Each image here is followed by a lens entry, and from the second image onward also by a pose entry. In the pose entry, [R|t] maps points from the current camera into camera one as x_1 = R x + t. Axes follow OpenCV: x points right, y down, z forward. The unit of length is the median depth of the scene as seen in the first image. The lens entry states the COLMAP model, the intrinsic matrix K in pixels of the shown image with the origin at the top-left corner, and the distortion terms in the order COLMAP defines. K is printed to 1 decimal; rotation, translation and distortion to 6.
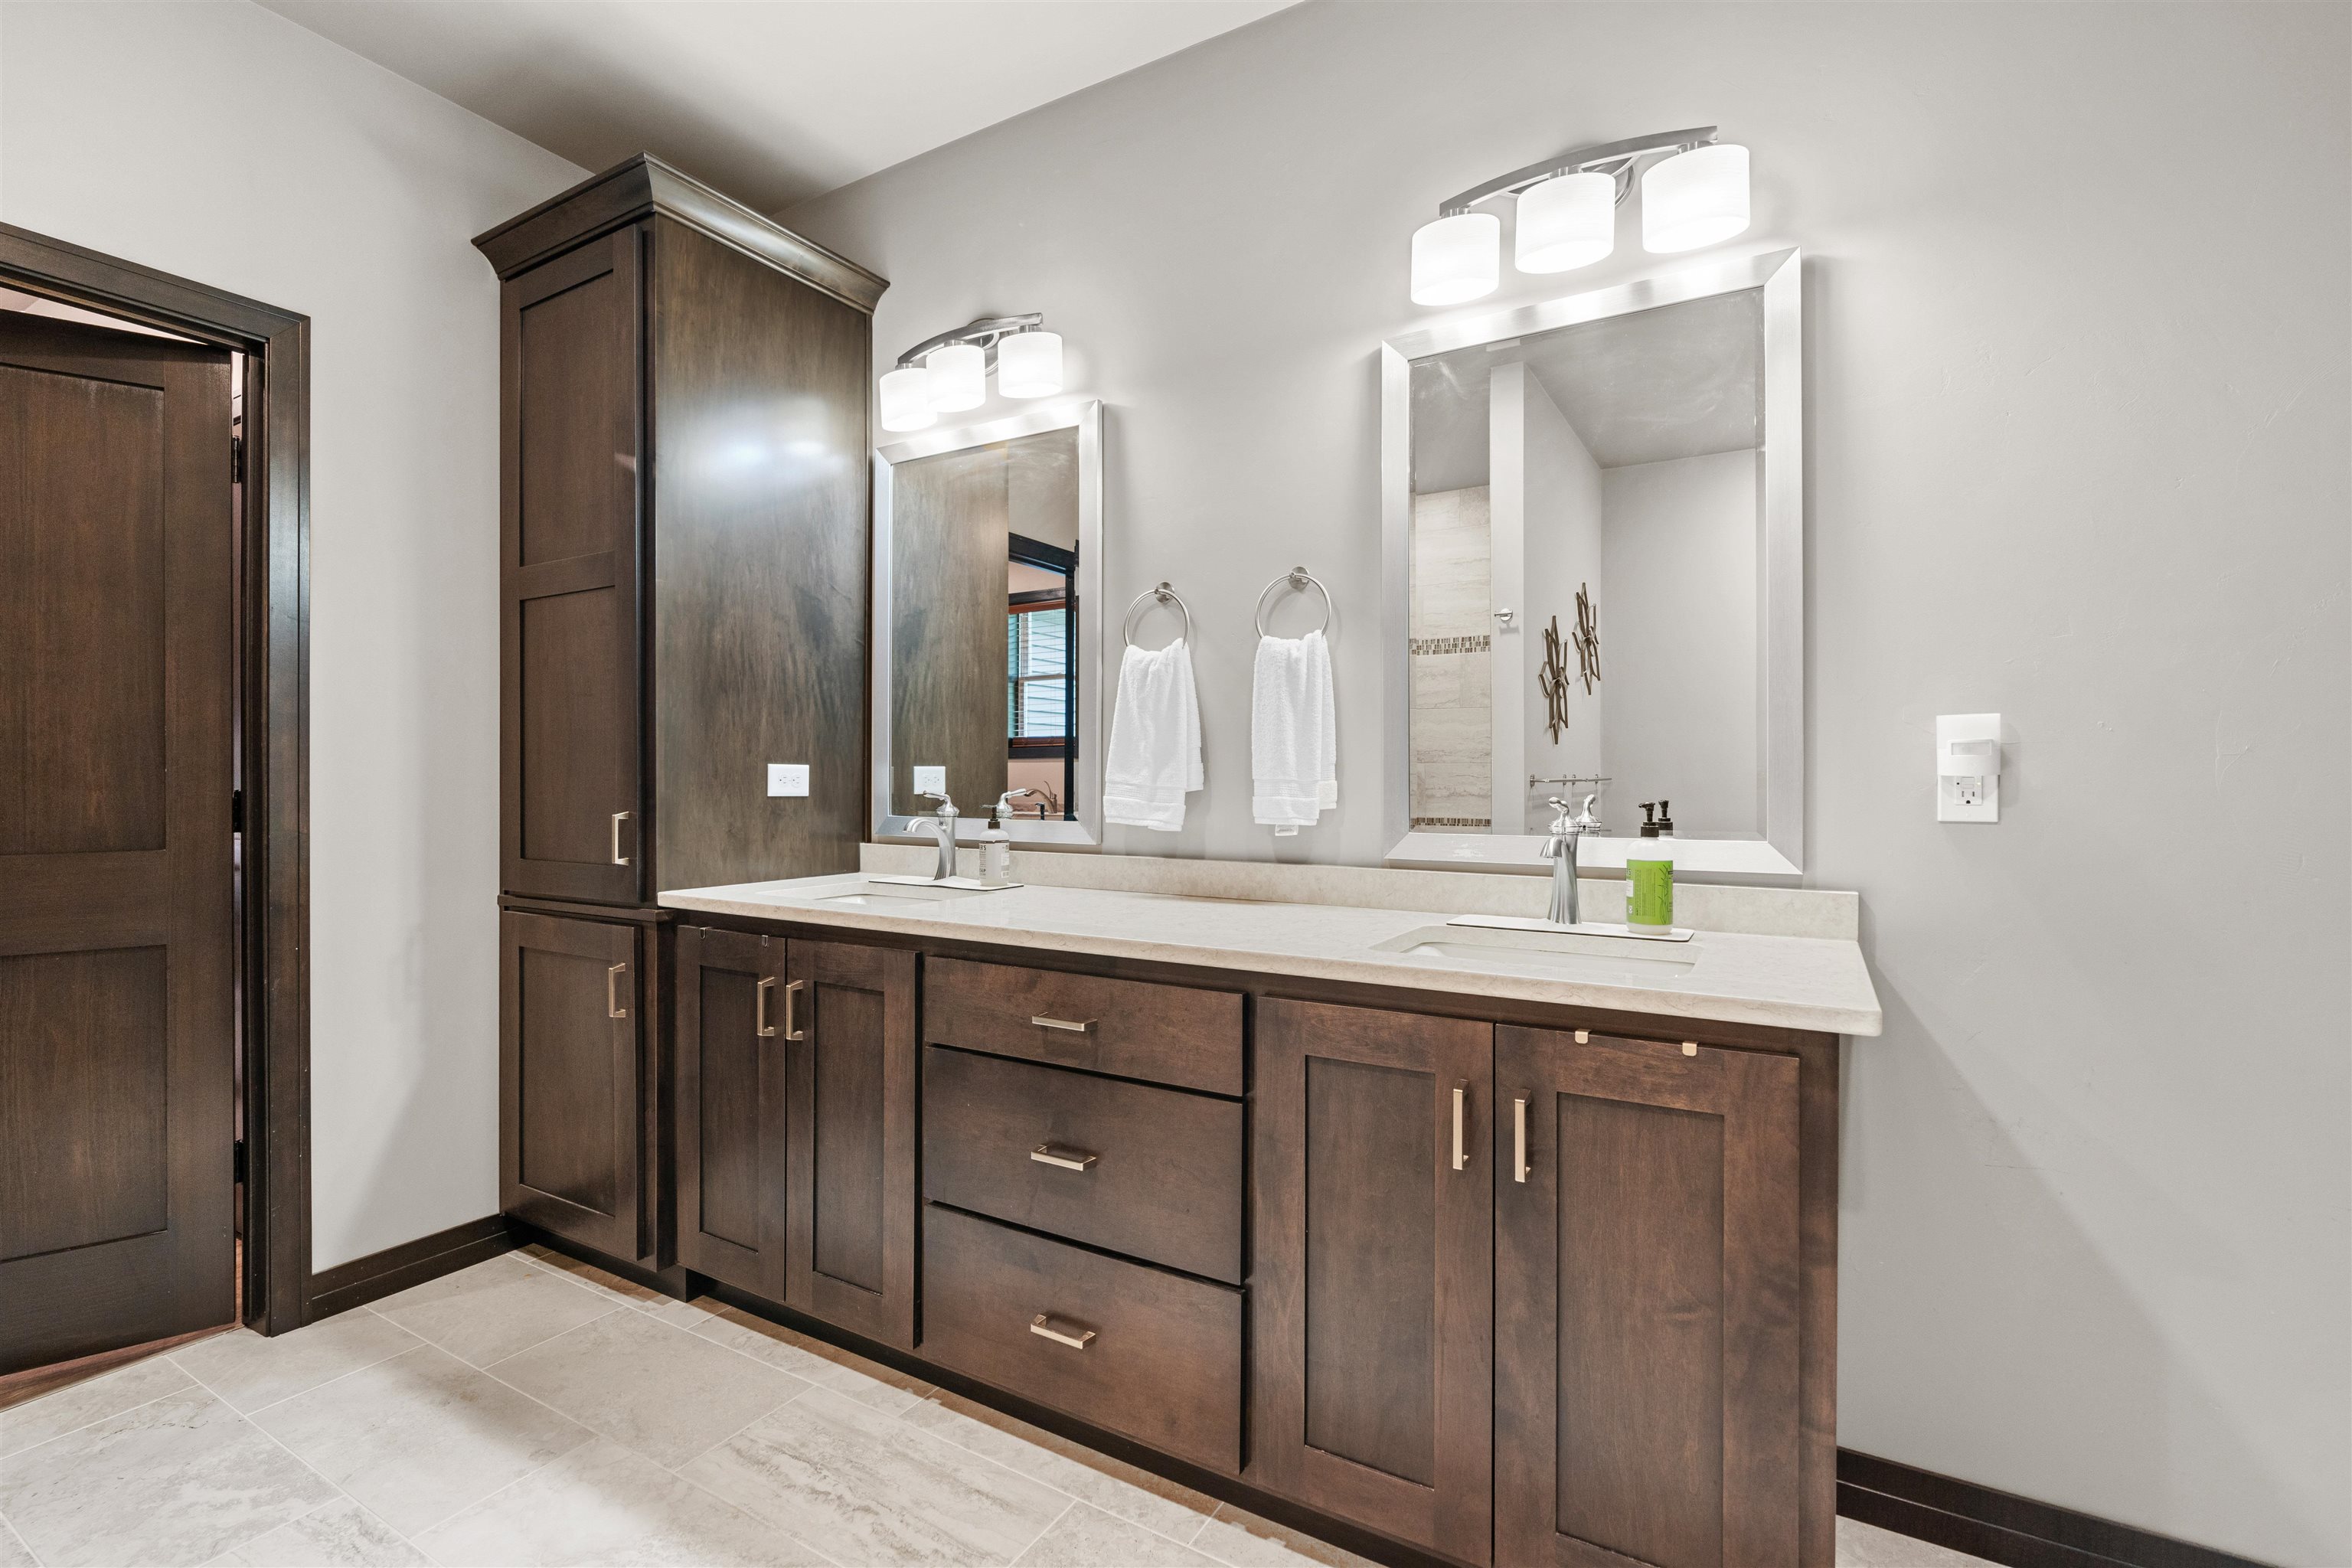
lens RADIAL K [[1062.8, 0, 1171.2], [0, 1062.8, 777.8], [0, 0, 1]] dist [-0.006765, 0.001903]
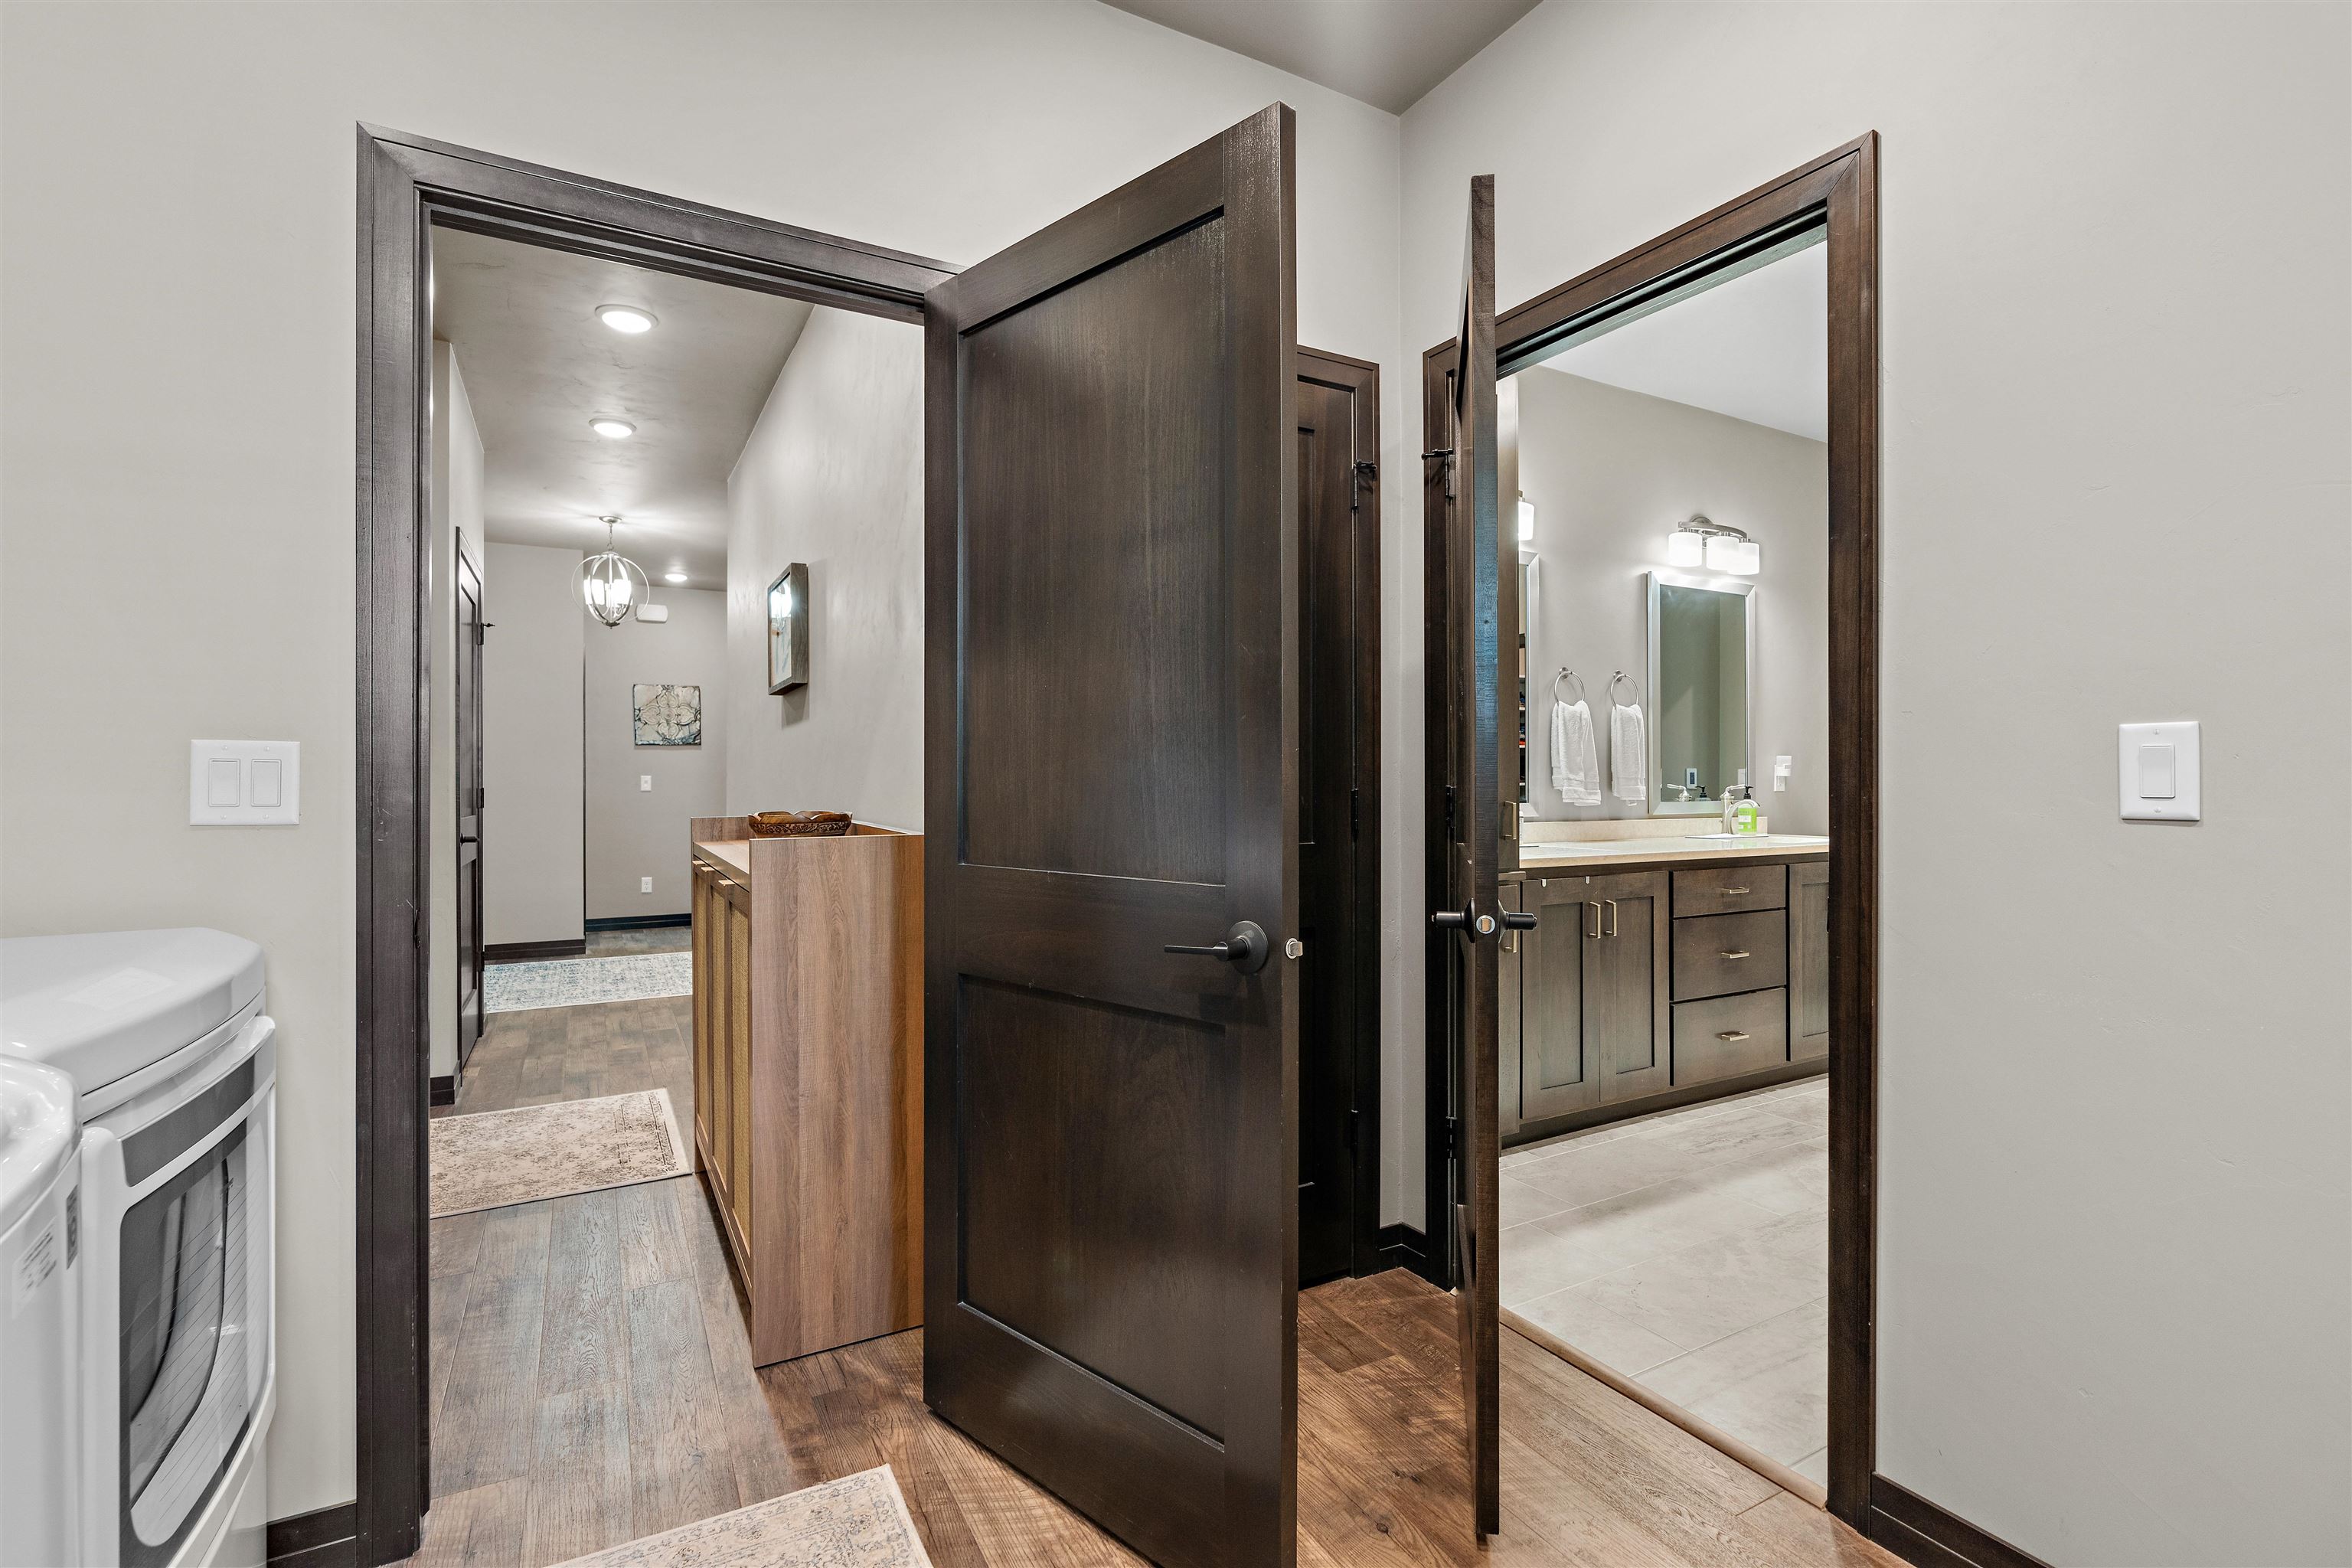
lens RADIAL K [[1062.8, 0, 1167.7], [0, 1062.8, 775.5], [0, 0, 1]] dist [-0.006765, 0.001903]
pose [[0.496859, 0.003374, 0.867825, -2.332526], [-0.000227, 0.999993, -0.003758, 0.005377], [-0.867831, 0.001670, 0.496856, 0.860429]]
